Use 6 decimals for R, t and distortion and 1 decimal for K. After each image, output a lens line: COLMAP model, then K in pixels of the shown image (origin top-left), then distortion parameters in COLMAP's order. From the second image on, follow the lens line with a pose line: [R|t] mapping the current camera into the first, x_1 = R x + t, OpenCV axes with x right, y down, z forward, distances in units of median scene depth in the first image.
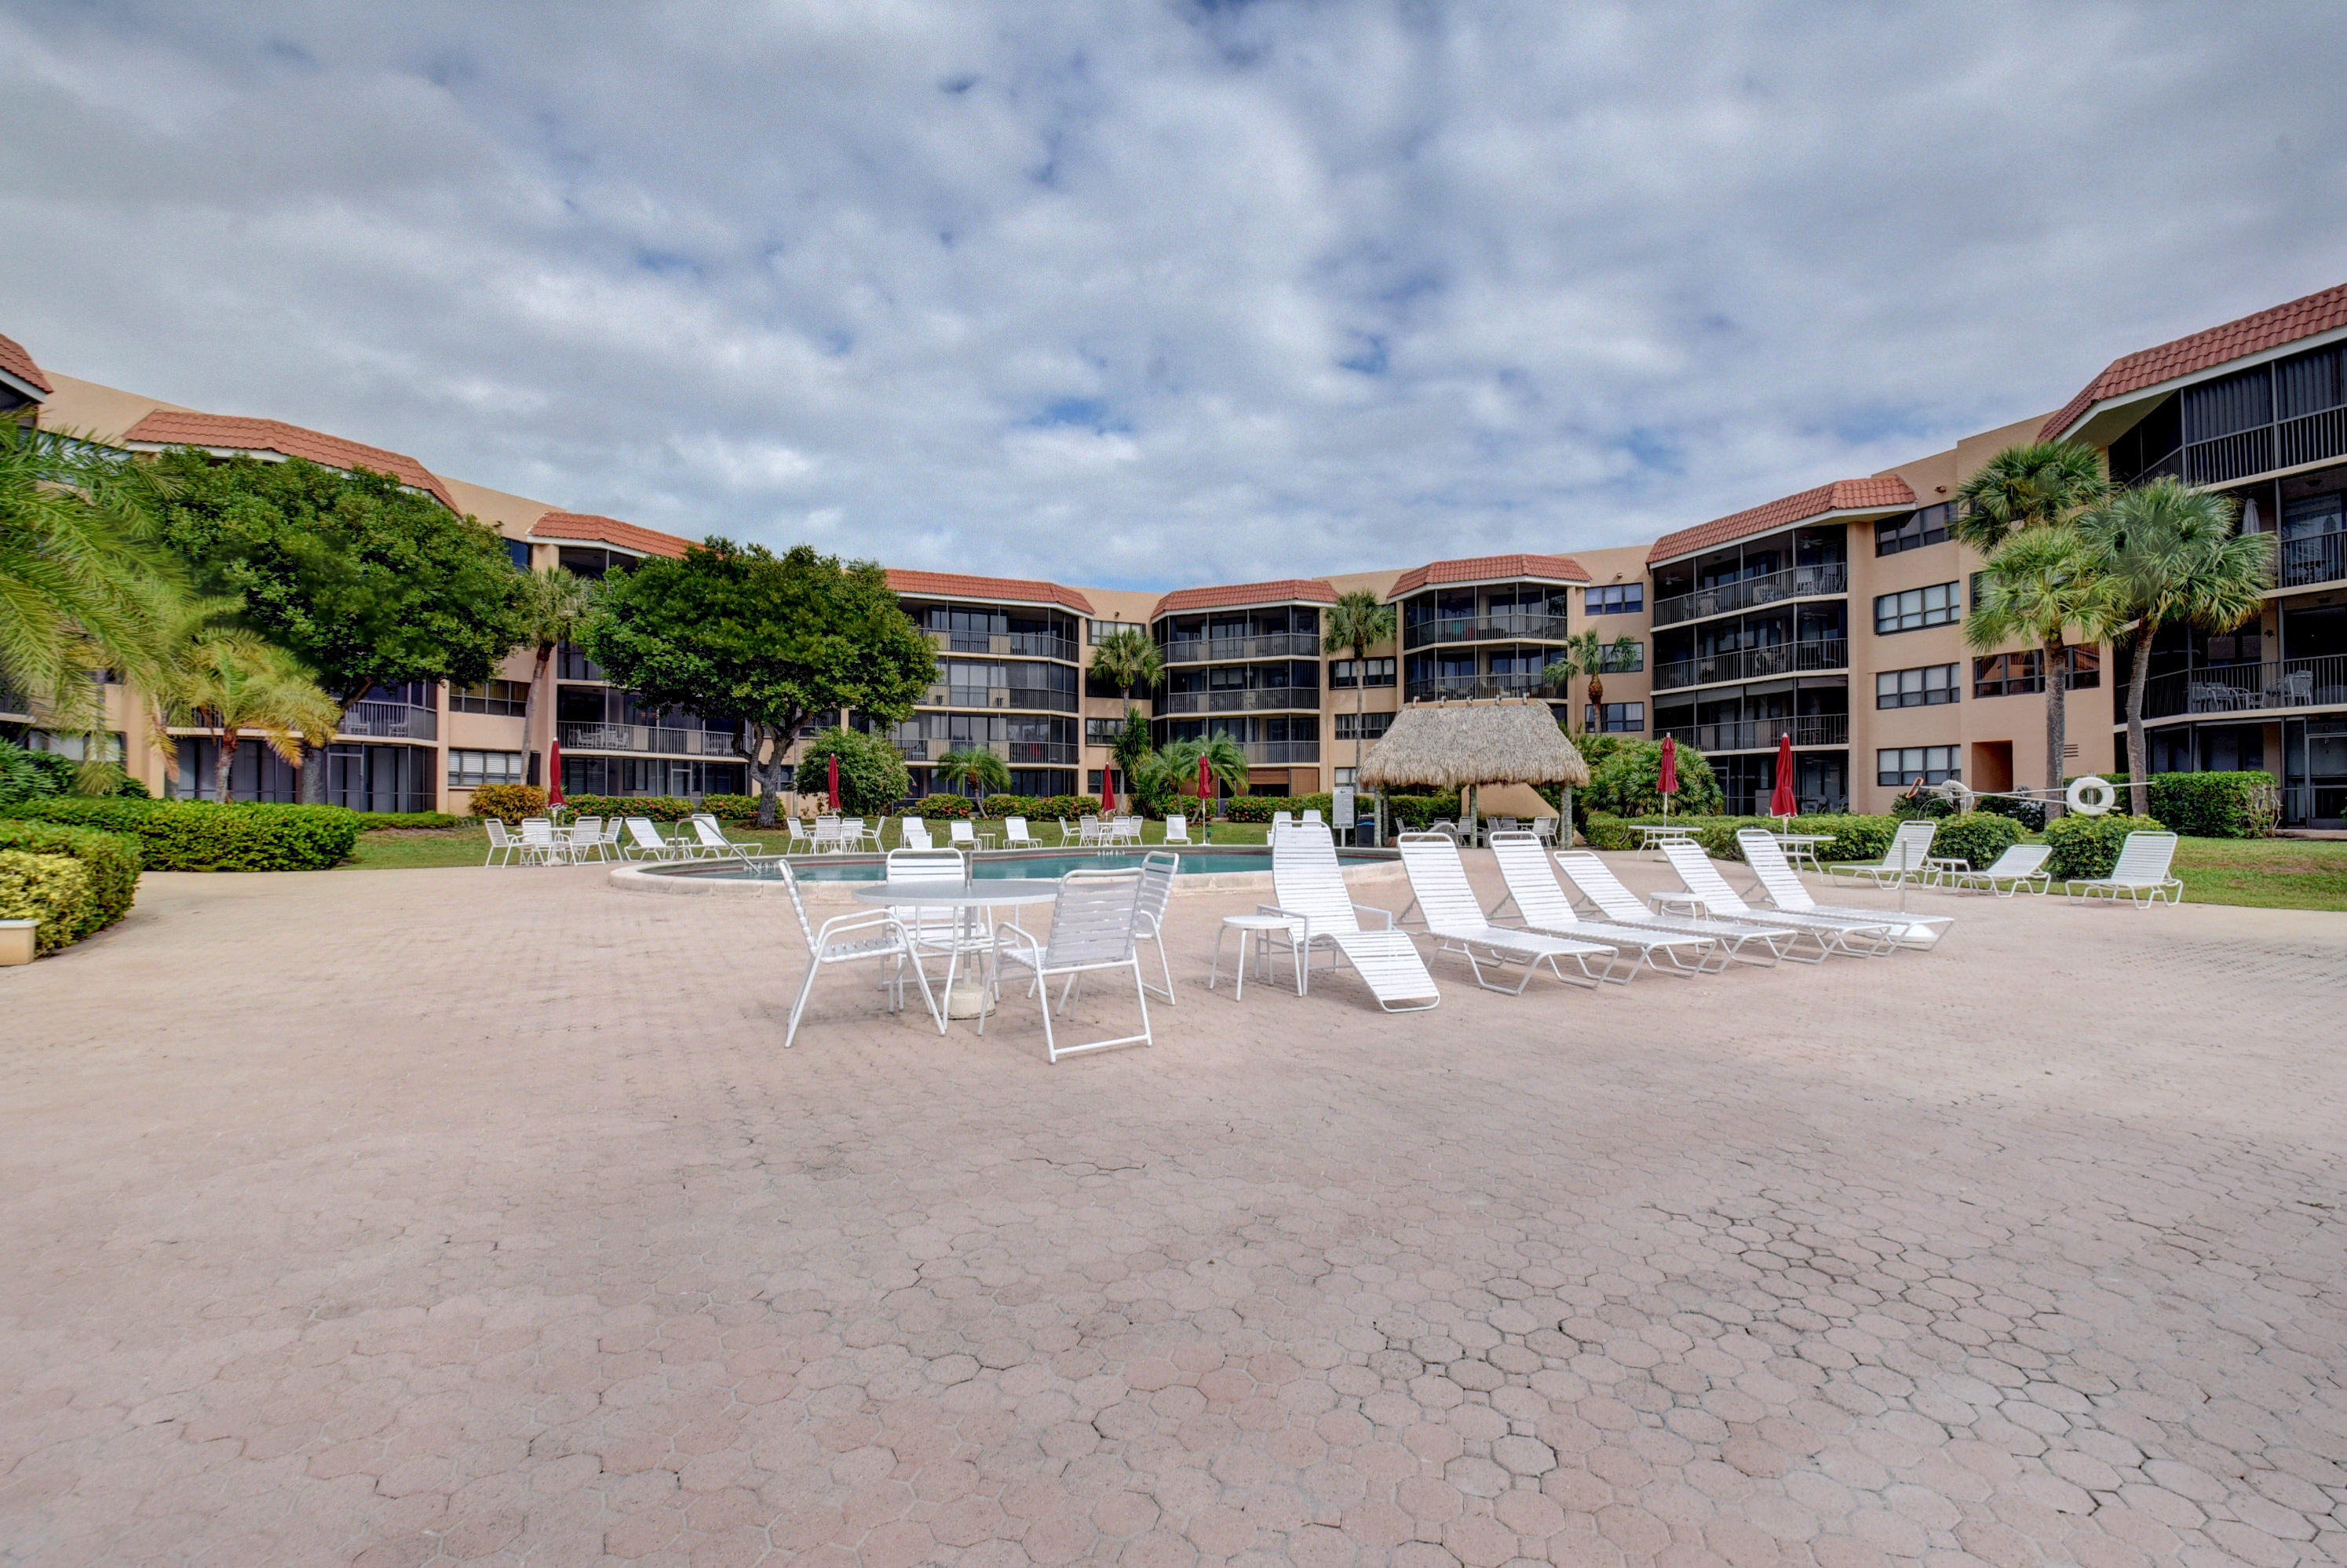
lens RADIAL K [[1060.9, 0, 1186.9], [0, 1060.9, 806.5], [0, 0, 1]] dist [-0.034112, -0.000420]
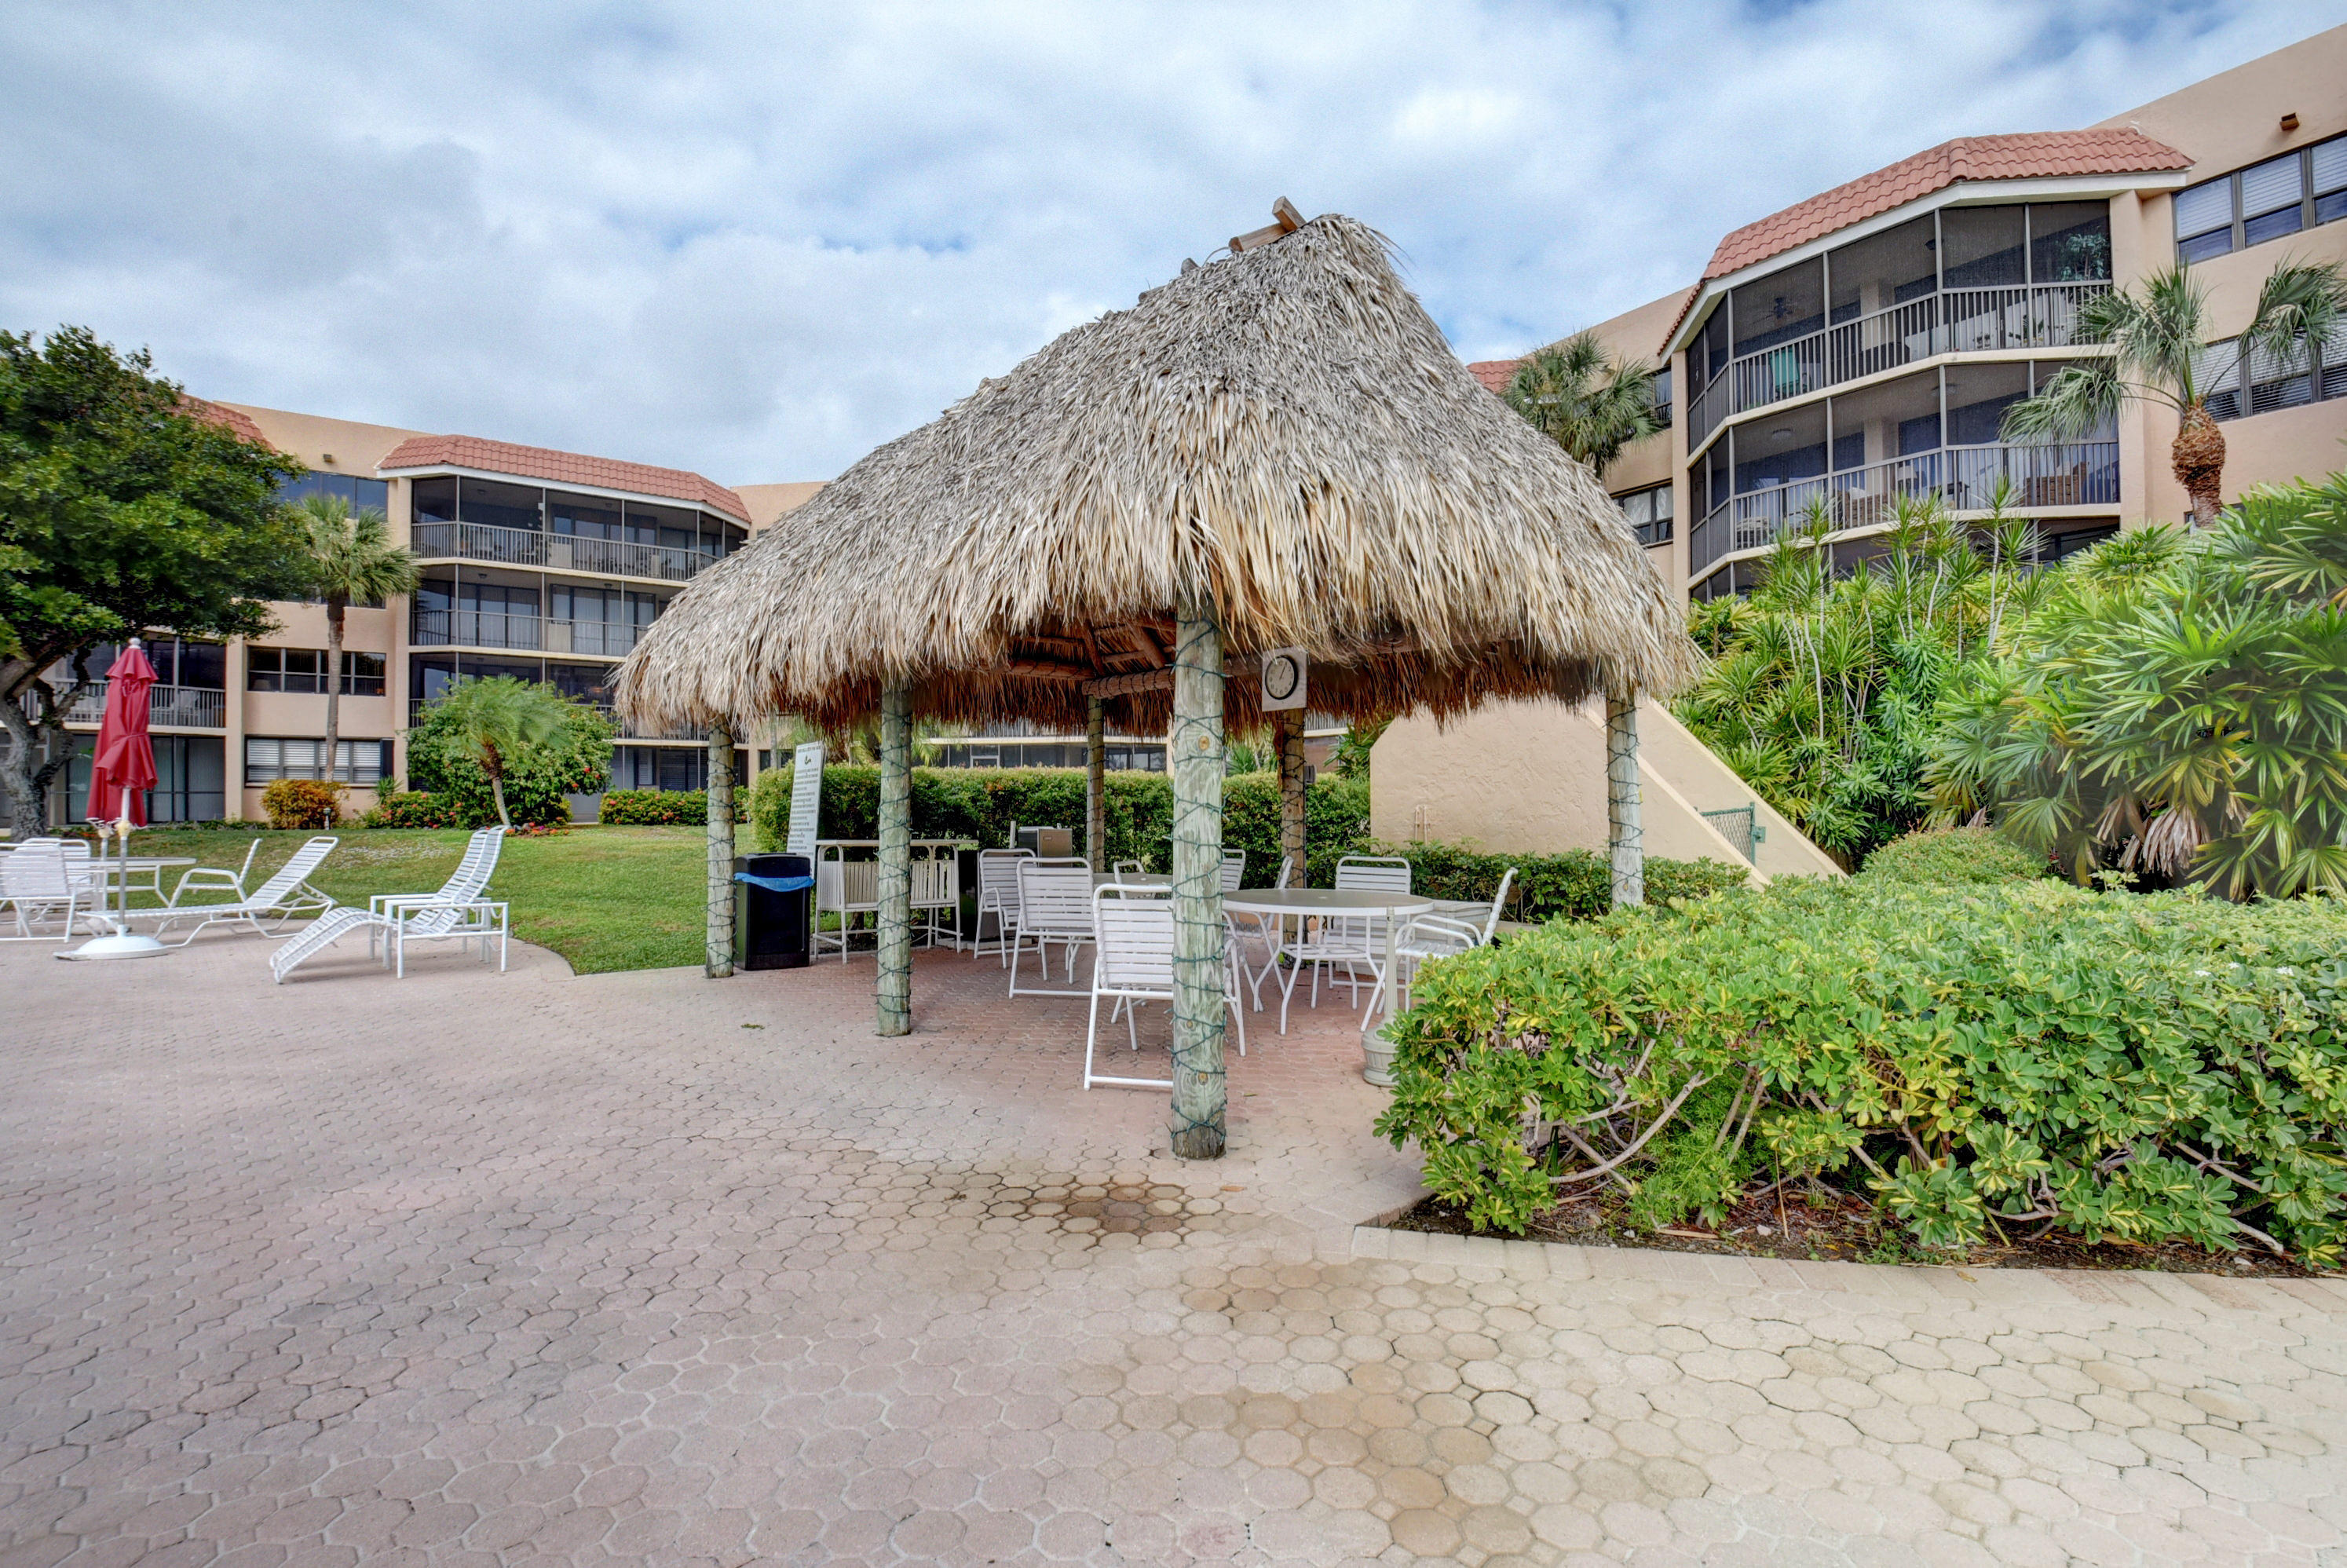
lens RADIAL K [[1061.0, 0, 1186.9], [0, 1061.0, 806.5], [0, 0, 1]] dist [-0.034112, -0.000420]
pose [[0.861914, -0.000969, -0.507053, 0.336389], [-0.000004, 0.999998, -0.001919, 0.001094], [0.507054, 0.001656, 0.861913, 0.684791]]
